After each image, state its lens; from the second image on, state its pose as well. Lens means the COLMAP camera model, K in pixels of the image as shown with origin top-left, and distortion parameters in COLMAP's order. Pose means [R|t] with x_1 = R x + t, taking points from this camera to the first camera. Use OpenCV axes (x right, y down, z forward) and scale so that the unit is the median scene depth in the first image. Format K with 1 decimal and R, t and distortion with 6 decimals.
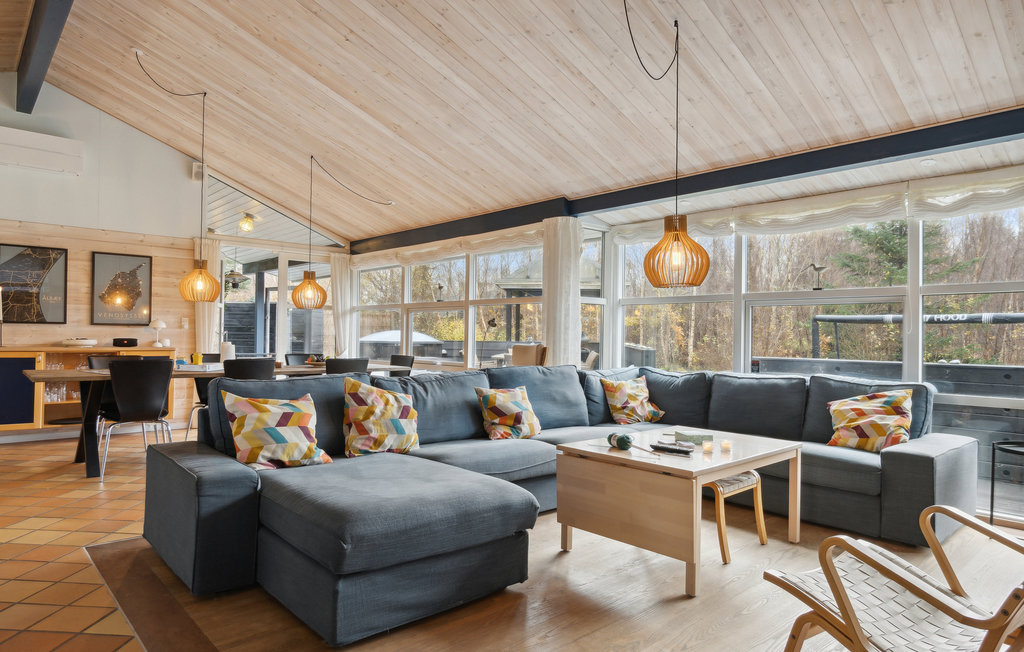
lens RADIAL K [[606.1, 0, 496.6], [0, 606.1, 330.2], [0, 0, 1]] dist [-0.005600, 0.002299]
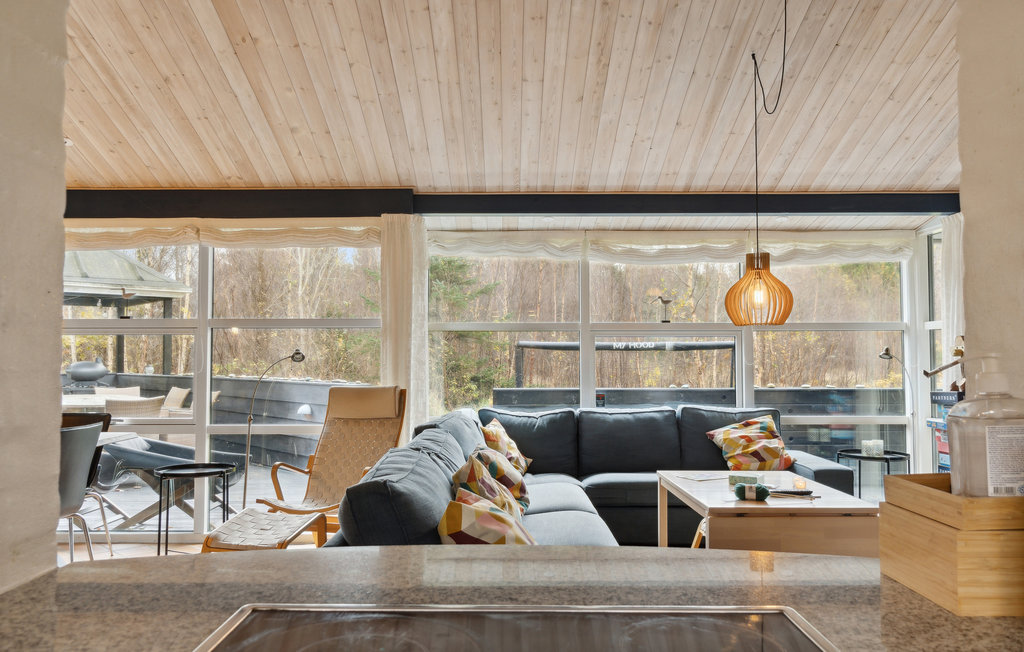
lens RADIAL K [[784.6, 0, 493.1], [0, 784.6, 327.1], [0, 0, 1]] dist [0.003422, -0.002812]
pose [[0.675255, 0.013674, 0.737458, -0.492274], [0.004235, 0.999740, -0.022415, -0.023455], [-0.737572, 0.018259, 0.675021, 0.248038]]
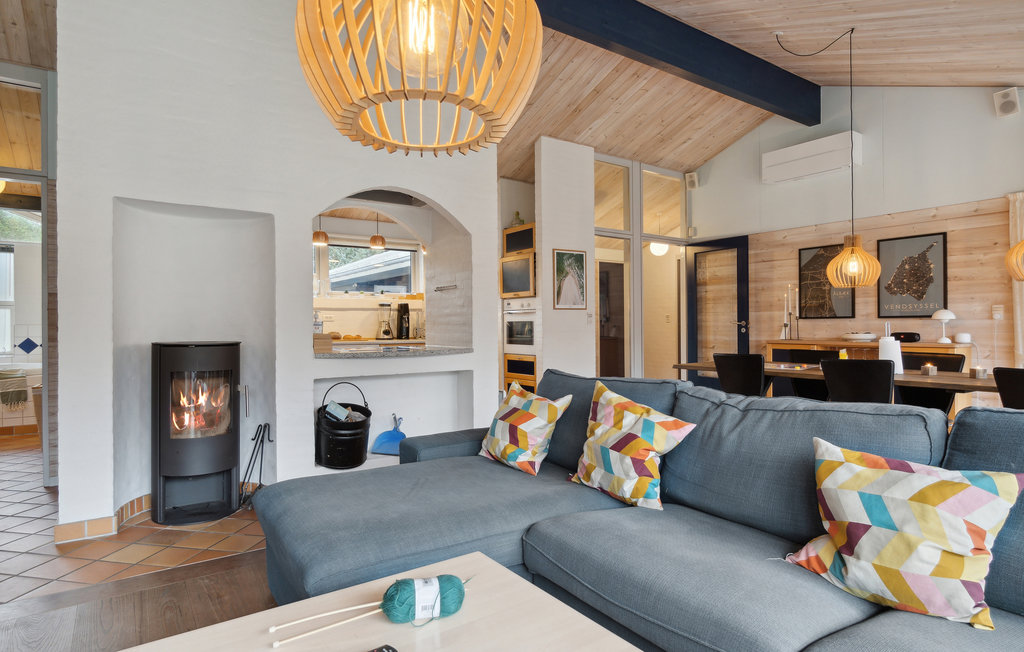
lens RADIAL K [[567.8, 0, 512.0], [0, 567.8, 326.0], [0, 0, 1]] dist [0.004801, 0.001134]
pose [[-0.111467, -0.011407, -0.993703, 0.290287], [0.013190, 0.999829, -0.012957, 0.007777], [0.993681, -0.014552, -0.111297, 0.566957]]
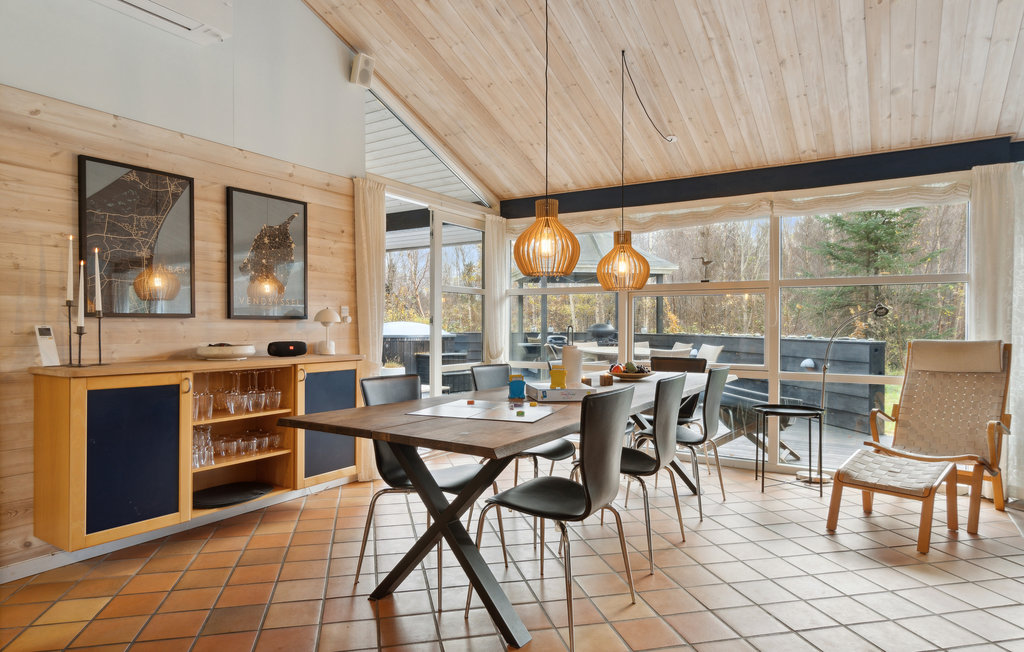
lens RADIAL K [[606.1, 0, 496.6], [0, 606.1, 330.2], [0, 0, 1]] dist [-0.005600, 0.002299]
pose [[0.964202, -0.014436, 0.264776, -0.618793], [0.009428, 0.999752, 0.020176, -0.007826], [-0.265001, -0.016957, 0.964099, 0.424803]]
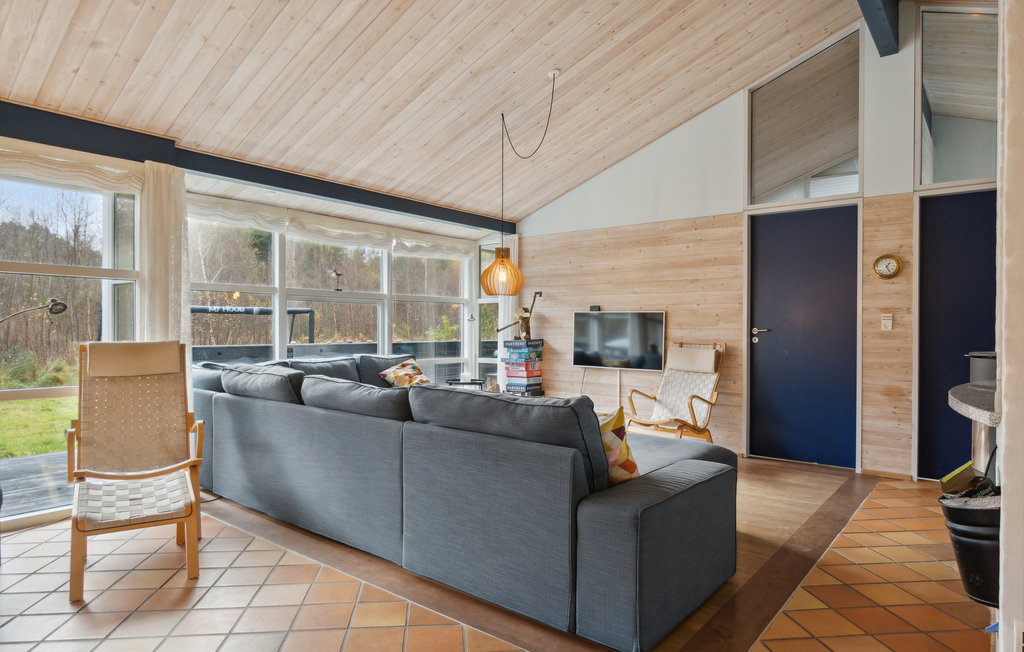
lens RADIAL K [[606.1, 0, 496.6], [0, 606.1, 330.2], [0, 0, 1]] dist [-0.005600, 0.002299]
pose [[-0.148367, -0.018467, 0.988760, -0.624325], [-0.015228, 0.999750, 0.016387, -0.005872], [-0.988815, -0.012626, -0.148611, 0.659079]]
